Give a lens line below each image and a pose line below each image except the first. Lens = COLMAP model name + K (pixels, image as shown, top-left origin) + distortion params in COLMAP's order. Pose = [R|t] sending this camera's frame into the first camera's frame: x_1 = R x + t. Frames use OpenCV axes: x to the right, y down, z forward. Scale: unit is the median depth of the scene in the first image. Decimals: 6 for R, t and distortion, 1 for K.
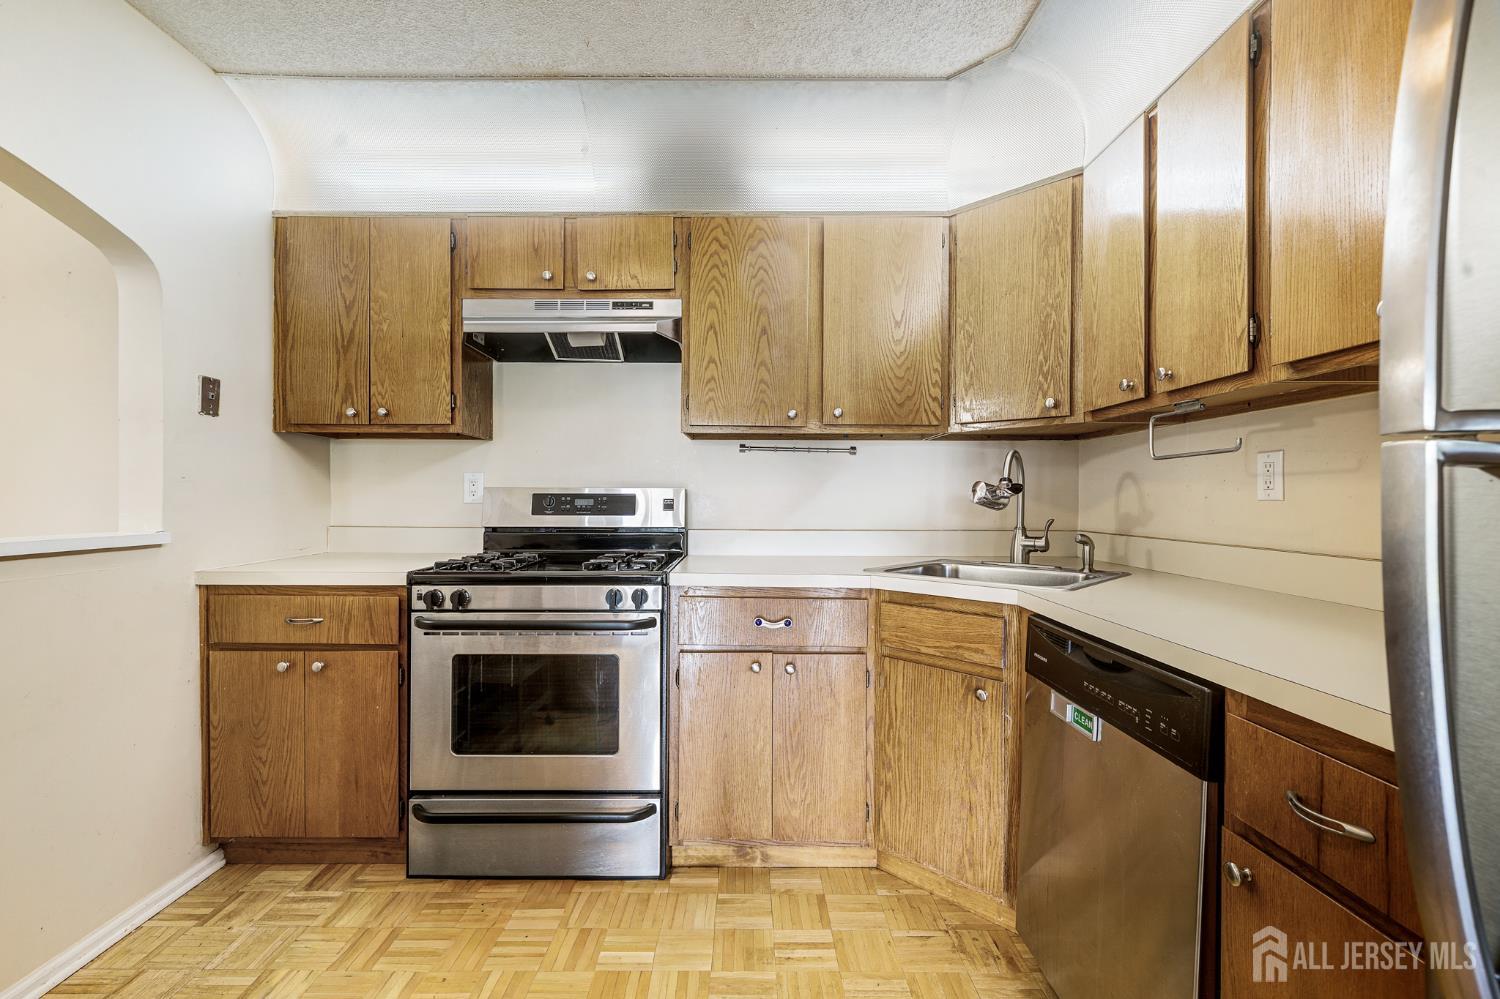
lens RADIAL K [[636.3, 0, 734.9], [0, 636.3, 501.7], [0, 0, 1]] dist [-0.000249, -0.000403]
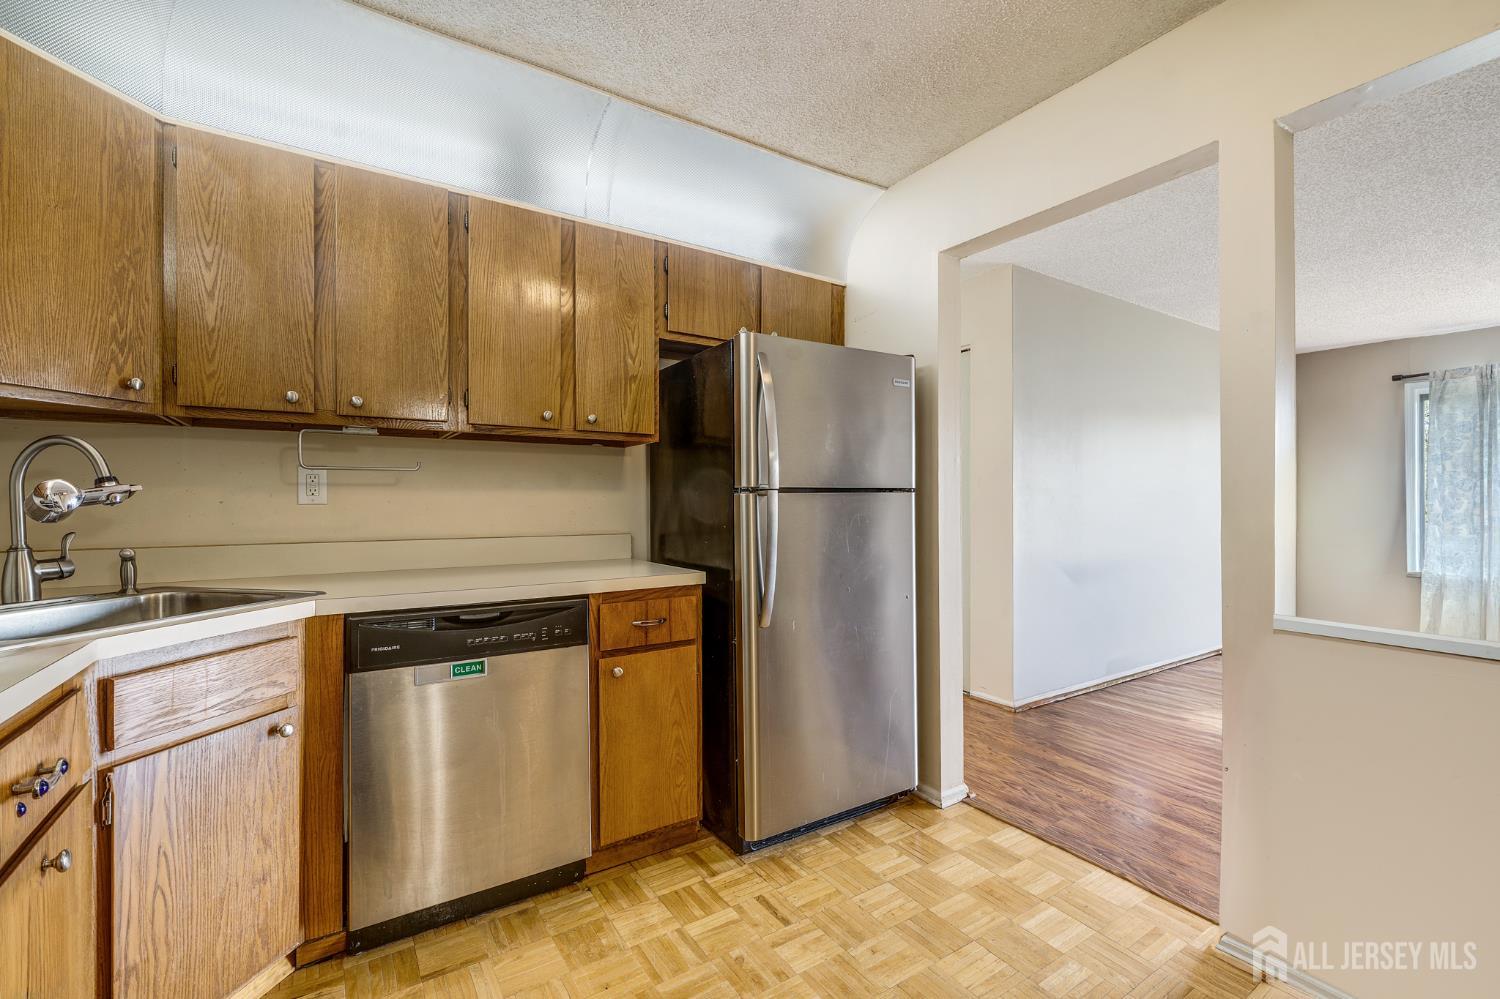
lens RADIAL K [[630.2, 0, 741.2], [0, 630.2, 503.1], [0, 0, 1]] dist [-0.003981, 0.000640]
pose [[-0.534251, -0.005535, 0.845308, -0.589643], [0.004579, 0.999945, 0.009441, -0.011202], [-0.845314, 0.008914, -0.534196, 0.813226]]
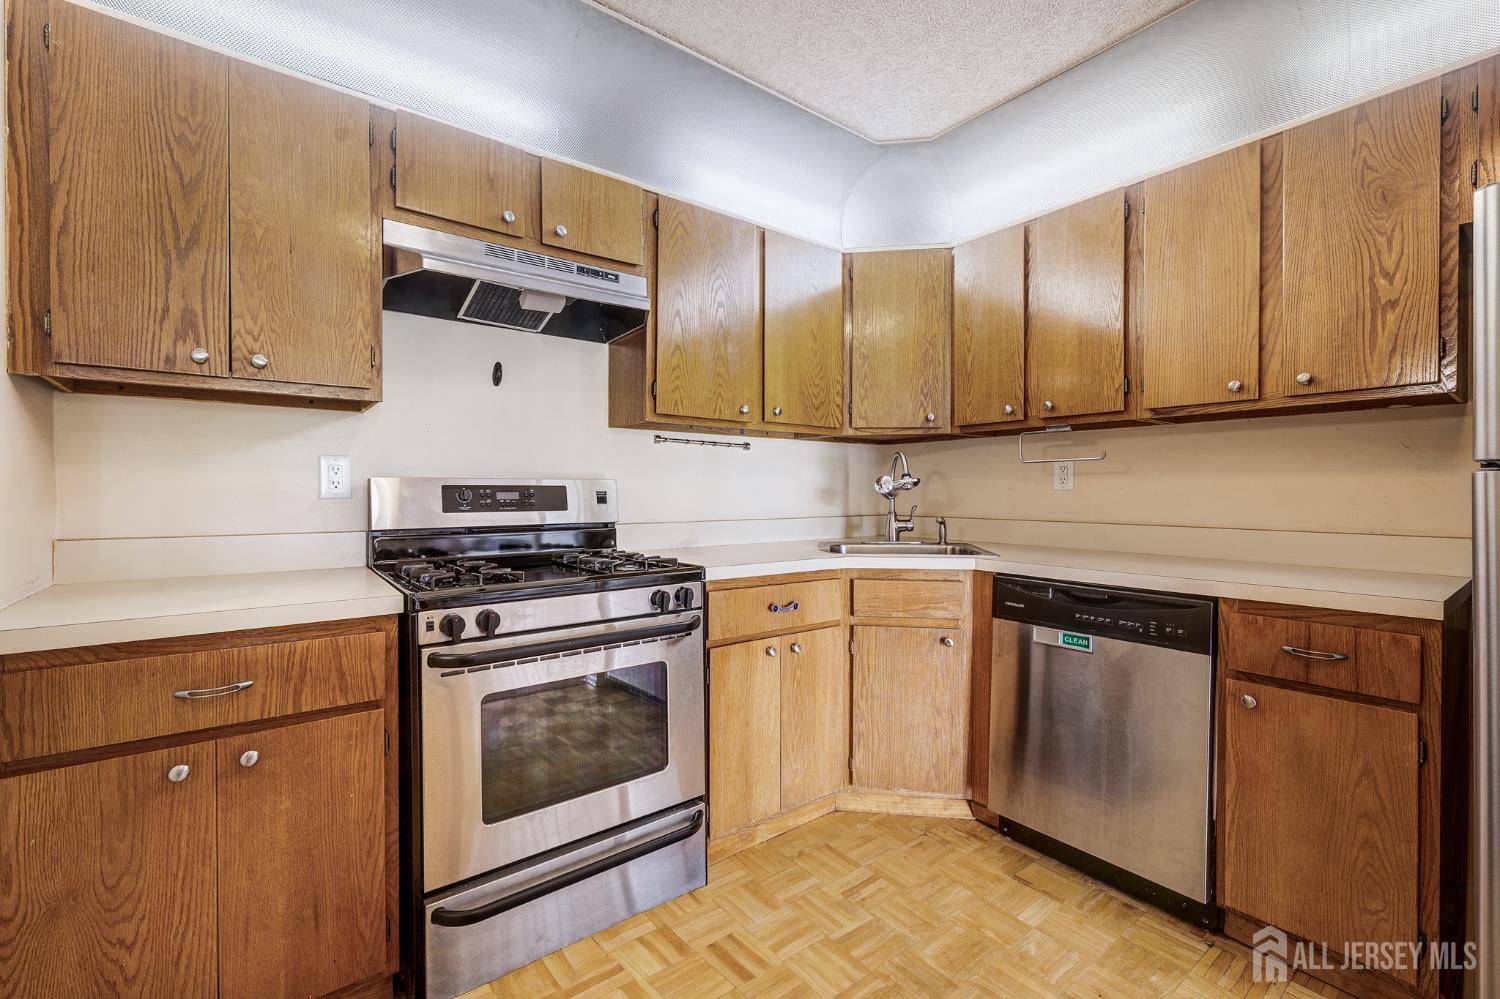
lens RADIAL K [[630.2, 0, 740.0], [0, 630.2, 497.6], [0, 0, 1]] dist [-0.003981, 0.000640]
pose [[0.799566, -0.009454, 0.600503, -0.625969], [0.006066, 0.999952, 0.007666, -0.001356], [-0.600547, -0.002487, 0.799586, 0.203951]]
